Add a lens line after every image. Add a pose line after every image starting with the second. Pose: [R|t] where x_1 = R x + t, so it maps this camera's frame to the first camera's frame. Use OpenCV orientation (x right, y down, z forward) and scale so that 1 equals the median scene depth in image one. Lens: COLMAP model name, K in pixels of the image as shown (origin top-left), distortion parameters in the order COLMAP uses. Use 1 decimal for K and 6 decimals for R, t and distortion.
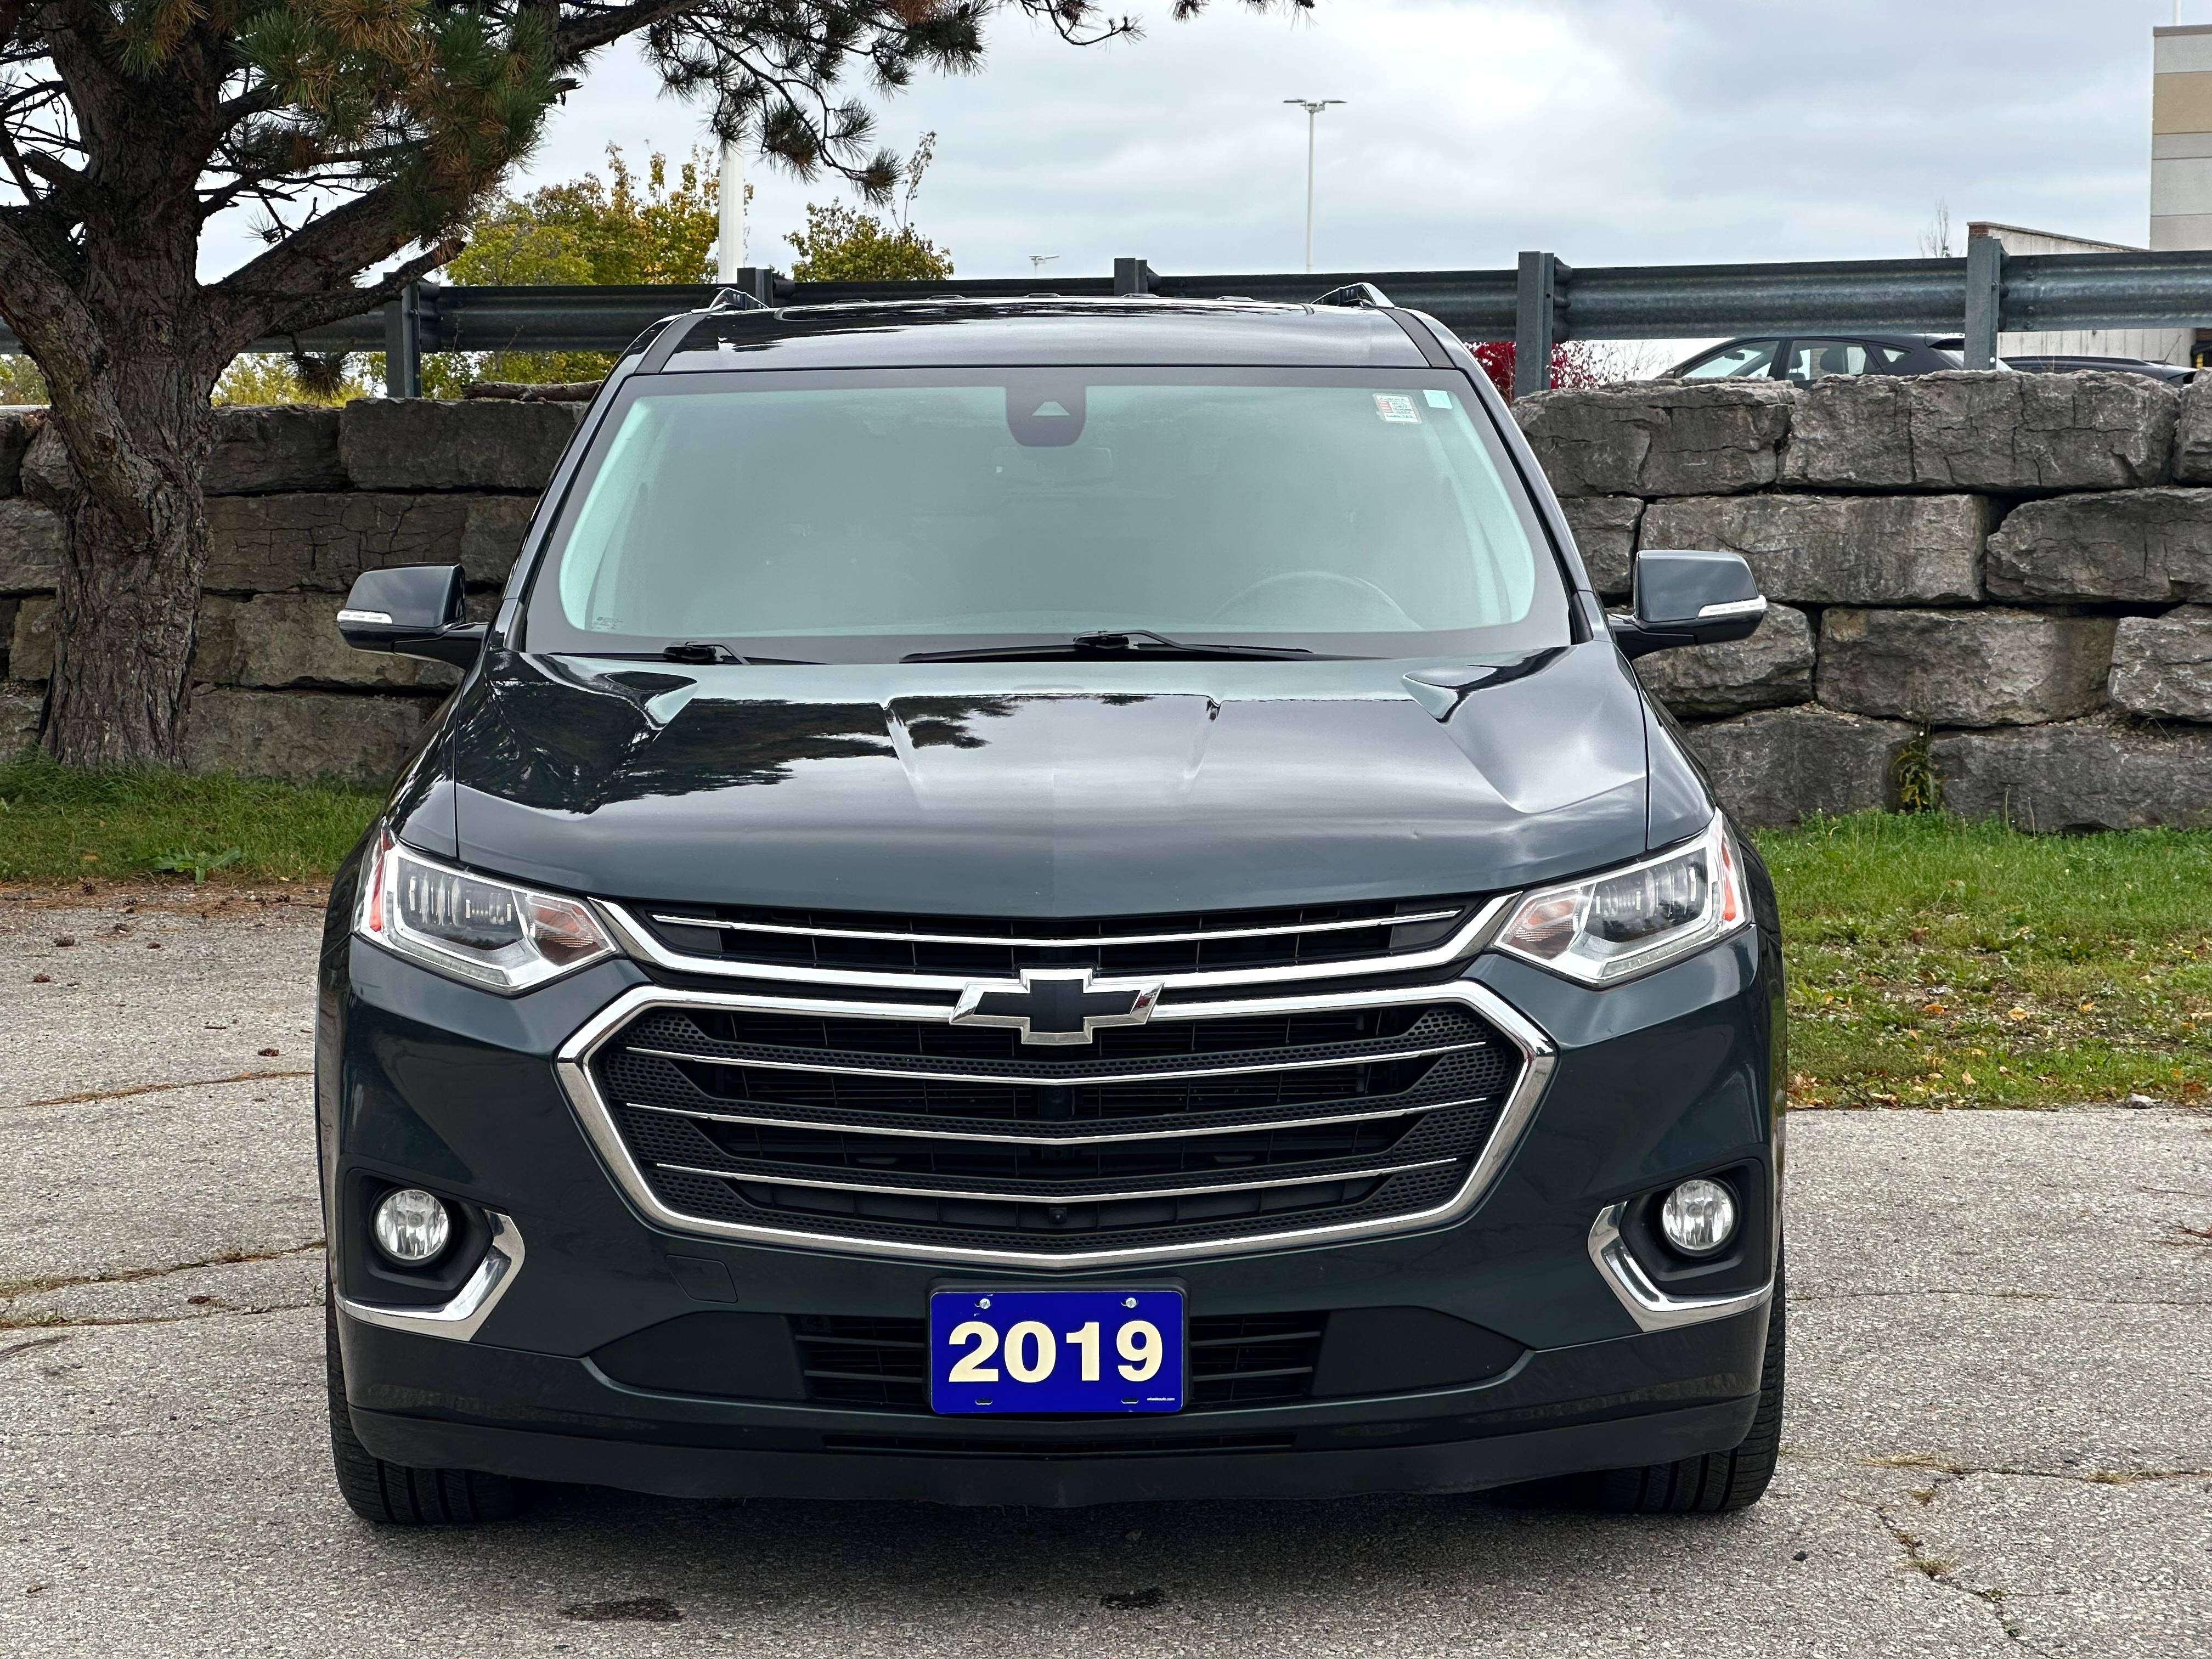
lens RADIAL K [[4886.8, 0, 1106.0], [0, 4886.8, 829.5], [0, 0, 1]] dist [-0.030876, 2.867323]
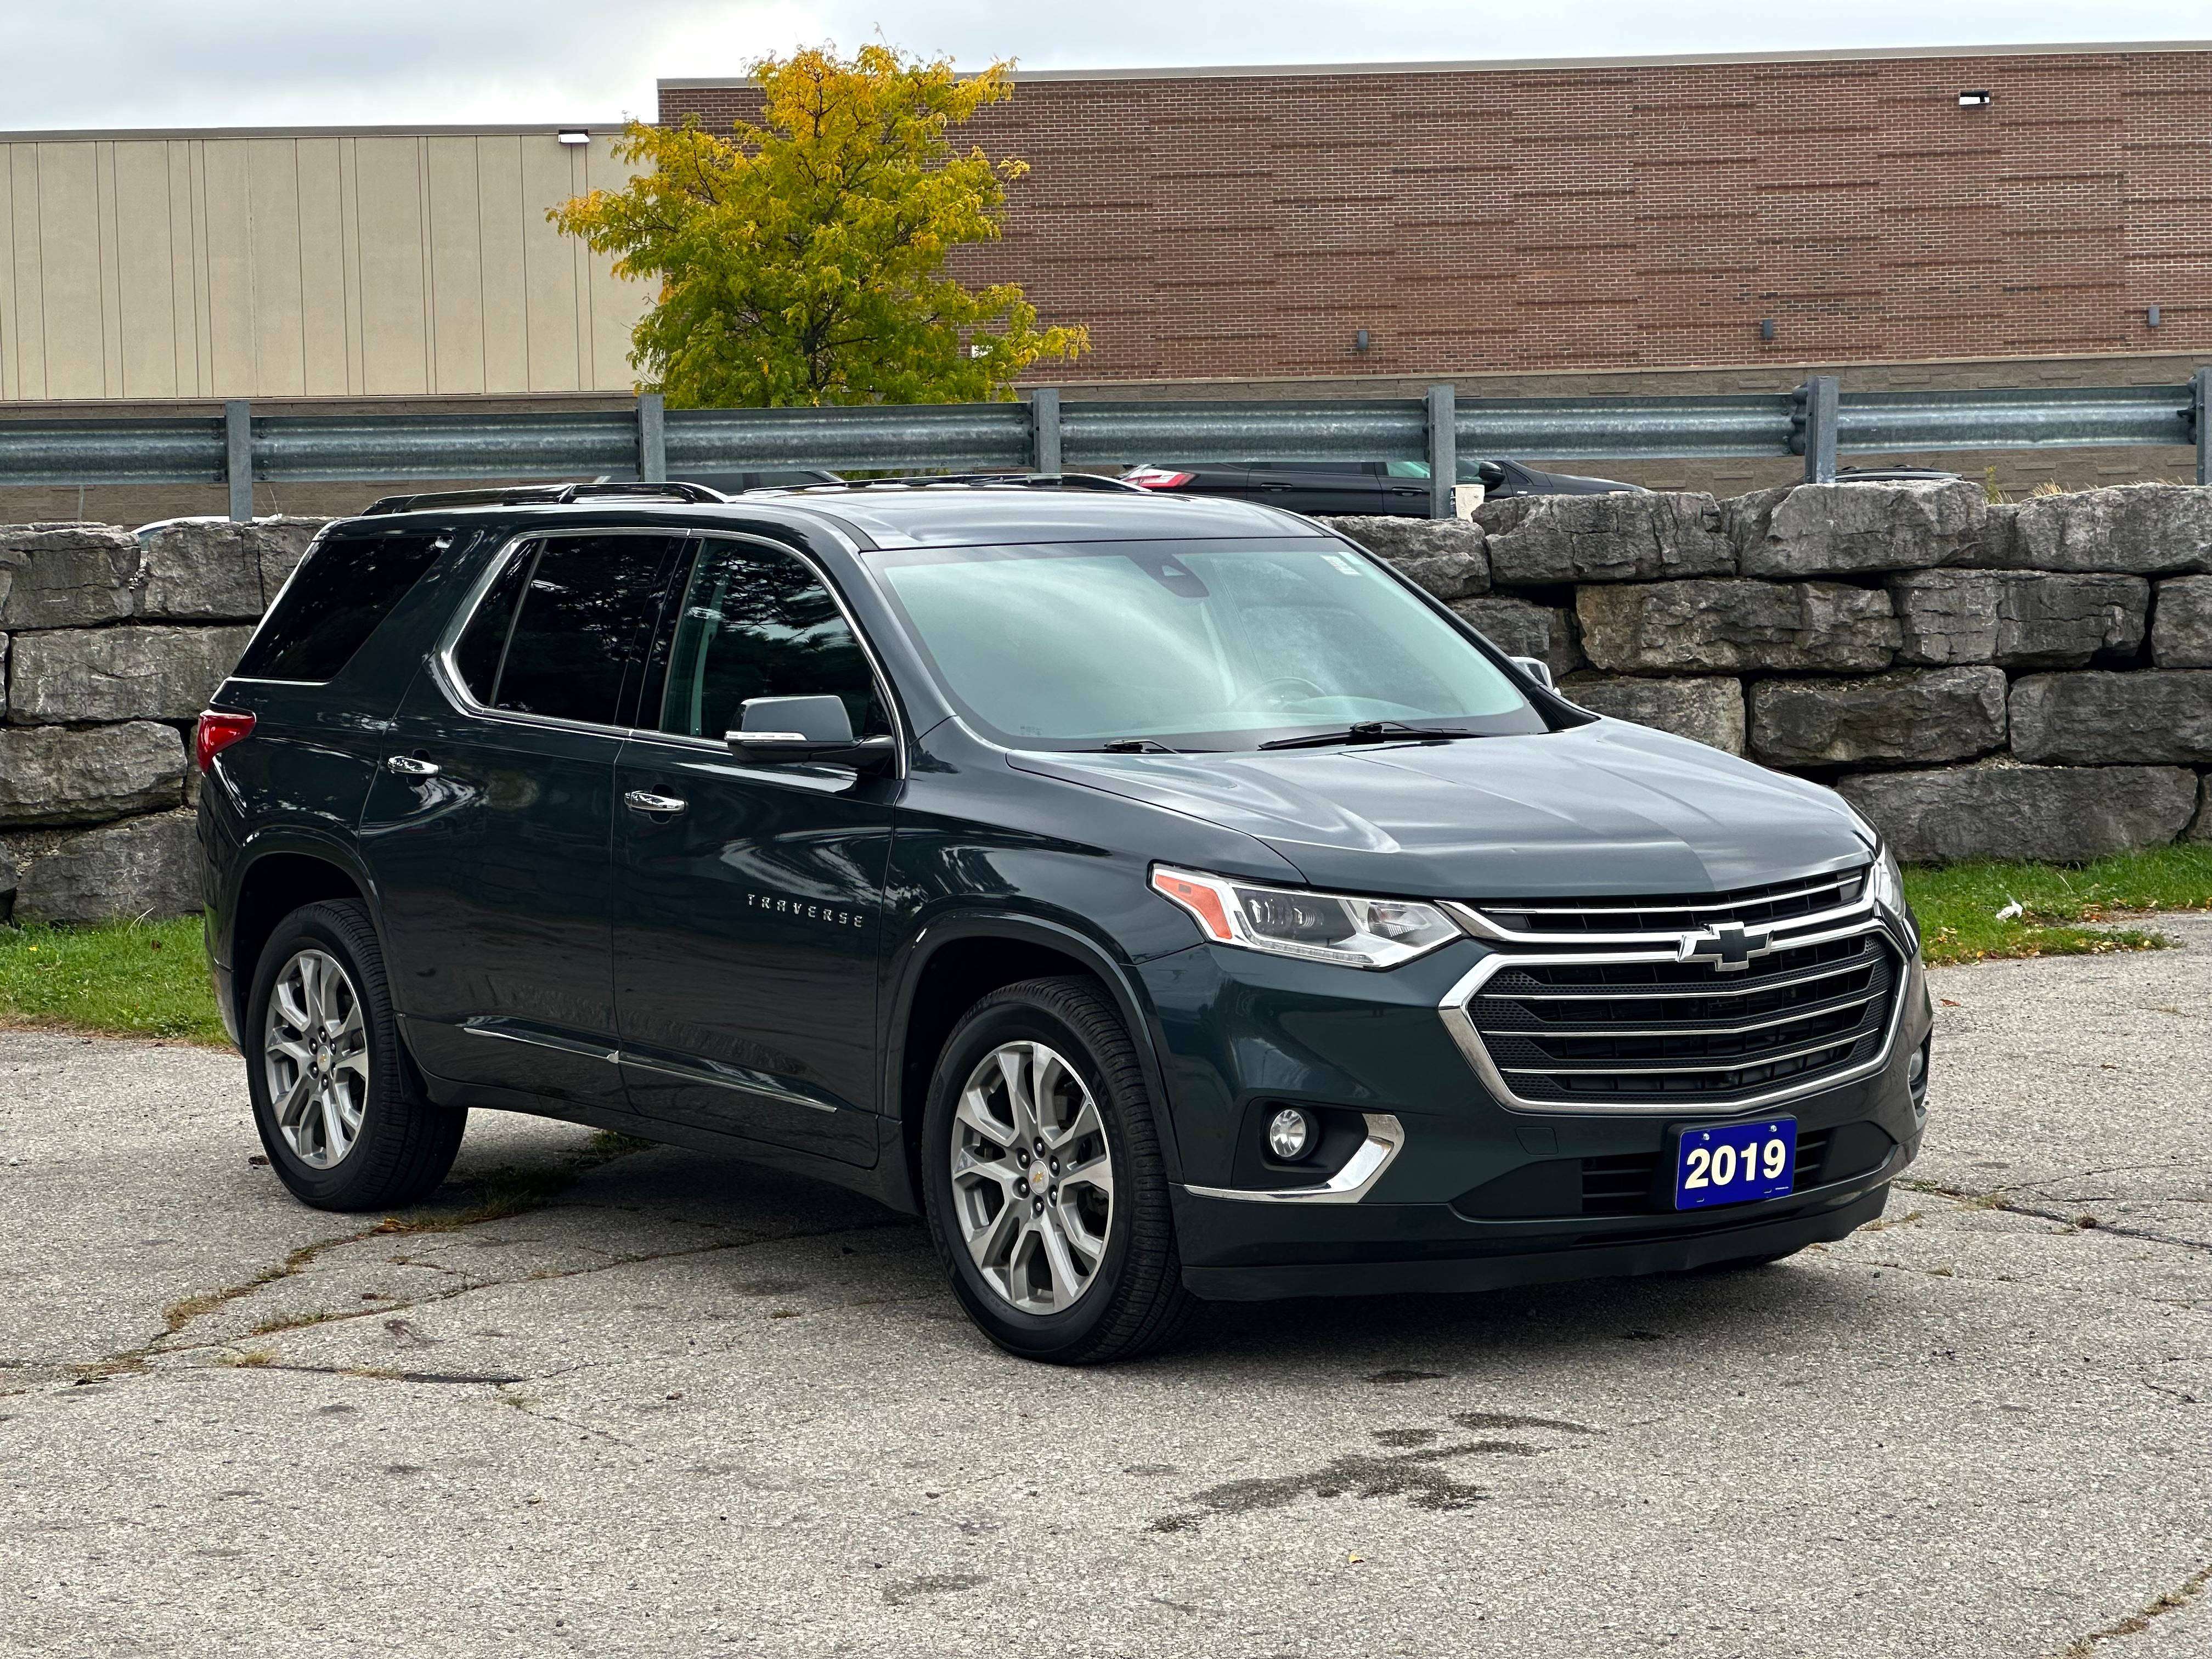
lens RADIAL K [[4886.8, 0, 1106.0], [0, 4886.8, 829.5], [0, 0, 1]] dist [-0.030876, 2.867323]
pose [[0.815365, -0.049963, 0.576788, -0.342317], [0.063713, 0.997962, -0.003621, -0.002889], [-0.575431, 0.039701, 0.816886, -0.059191]]
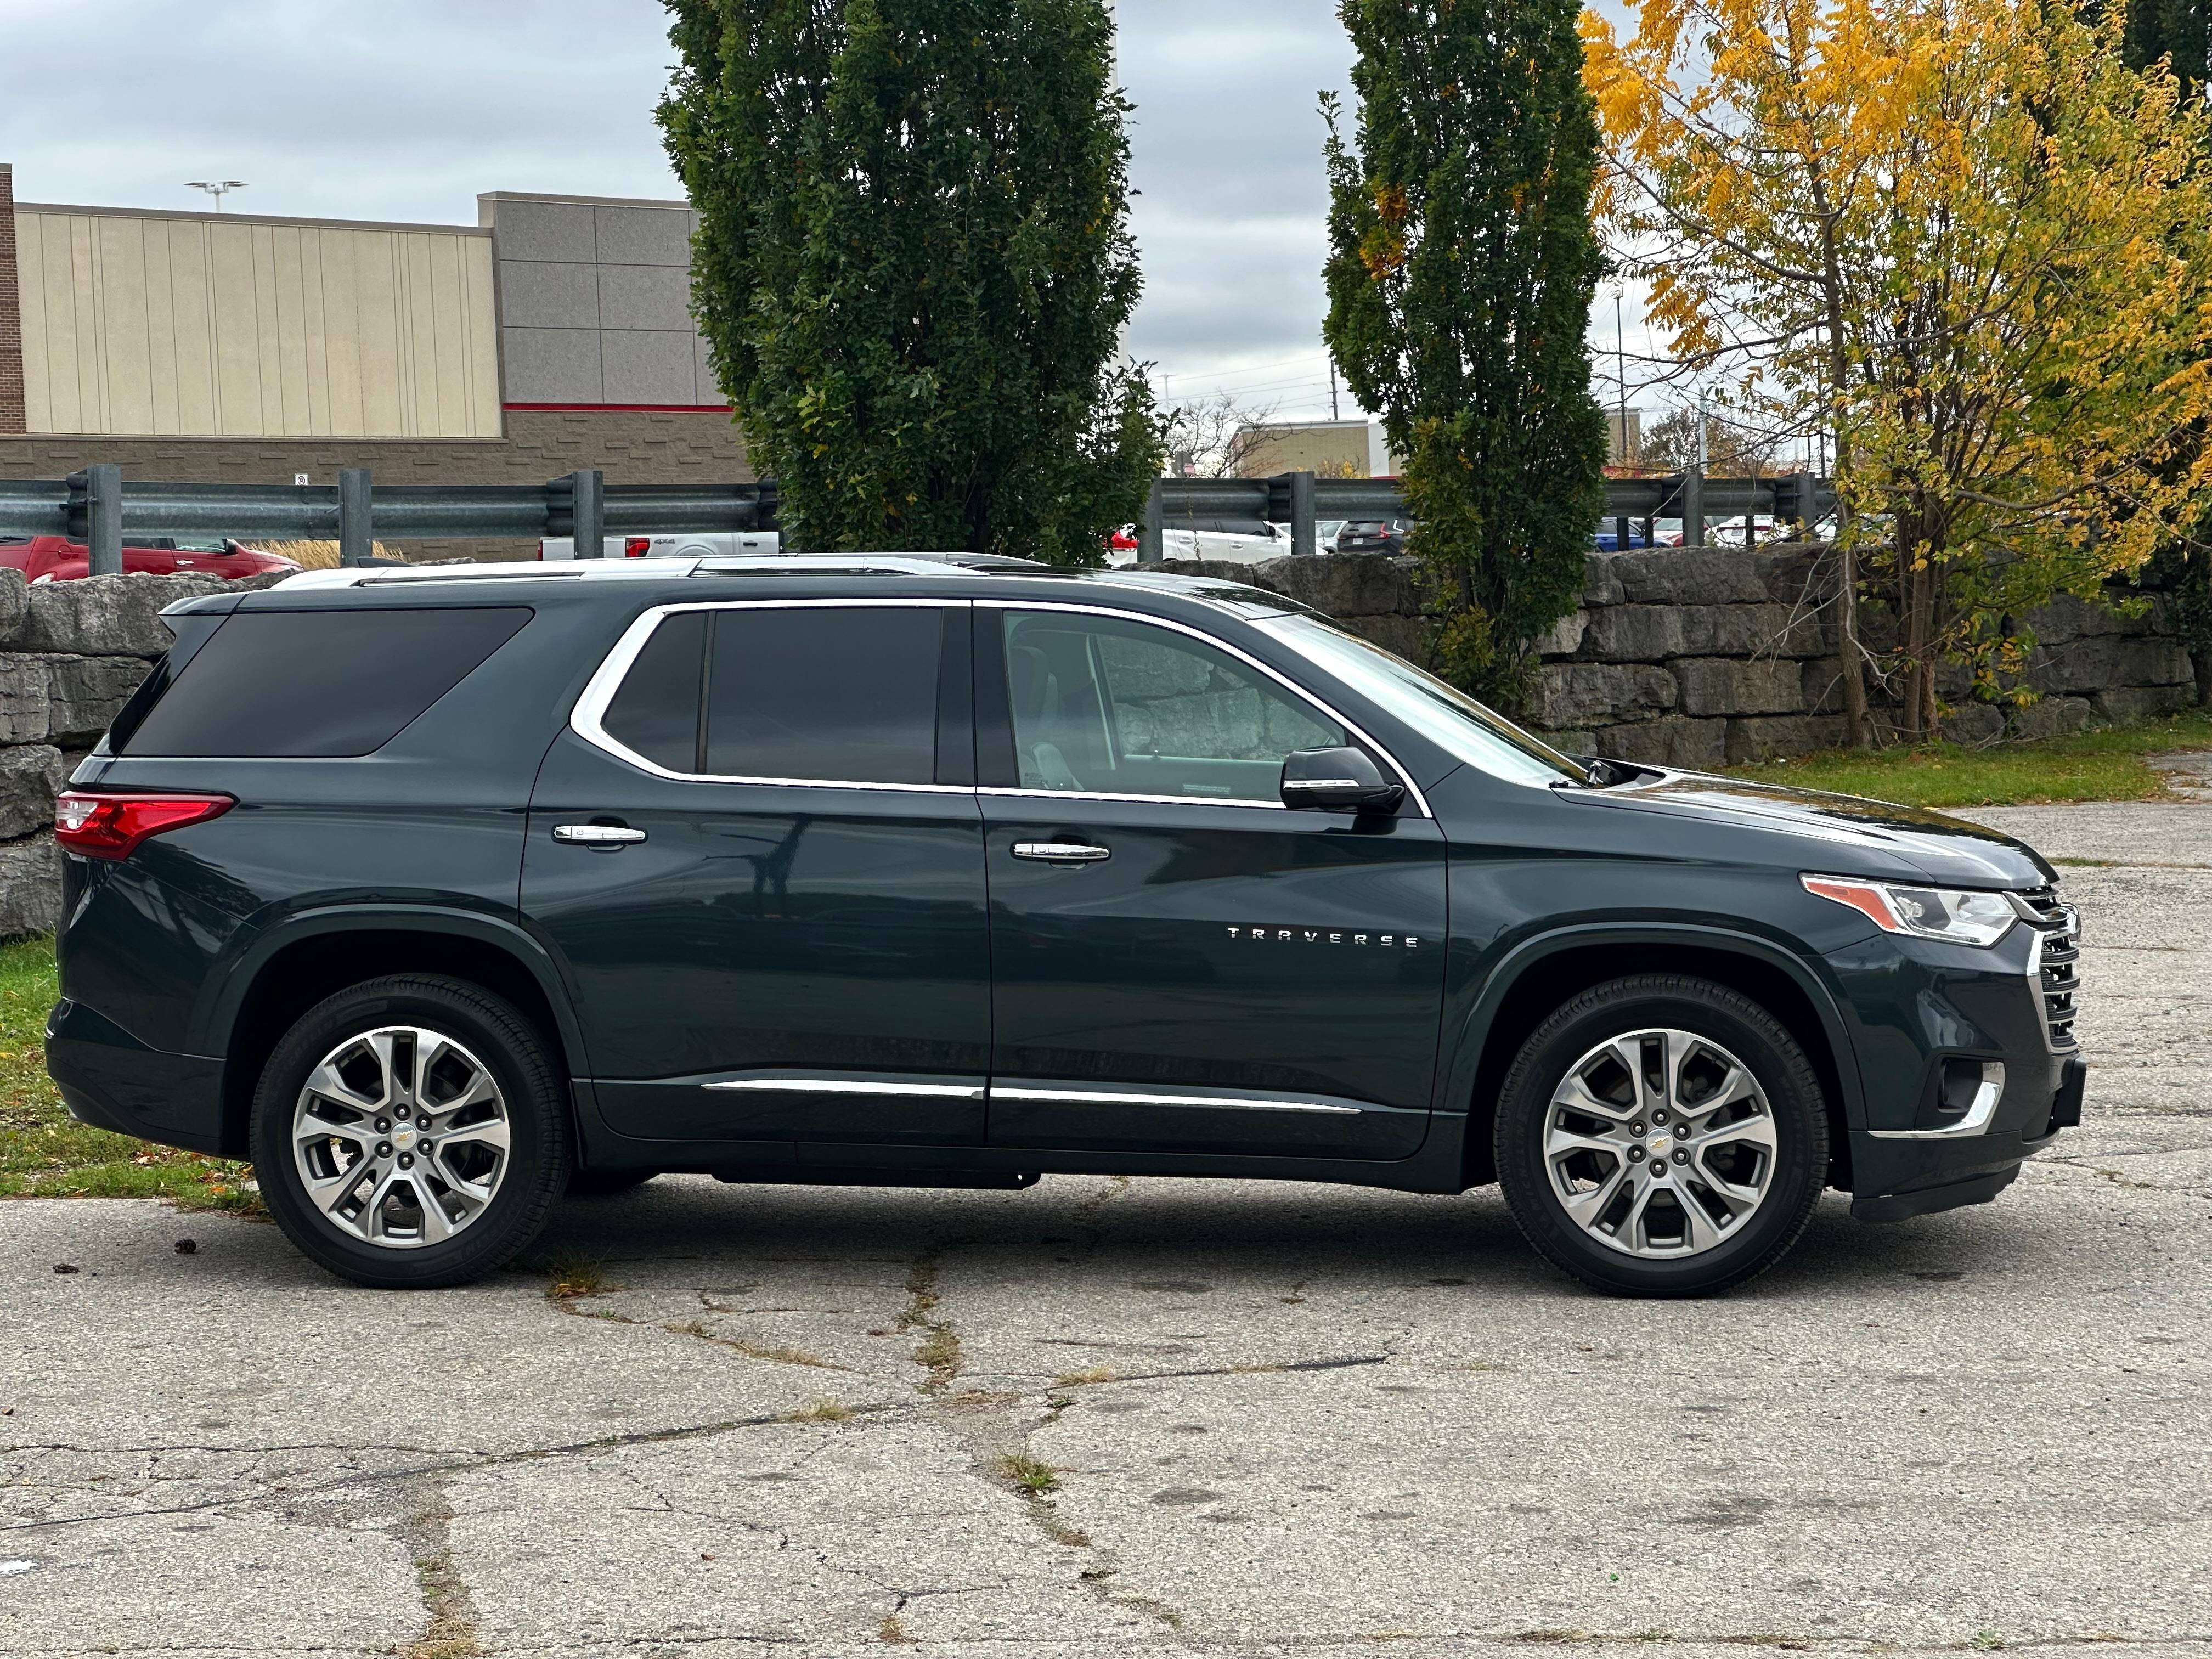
lens RADIAL K [[4886.8, 0, 1106.0], [0, 4886.8, 829.5], [0, 0, 1]] dist [-0.030876, 2.867323]
pose [[0.126033, -0.051964, 0.990664, -0.664520], [0.086549, 0.995395, 0.041201, -0.038794], [-0.988243, 0.080548, 0.129950, 0.351947]]
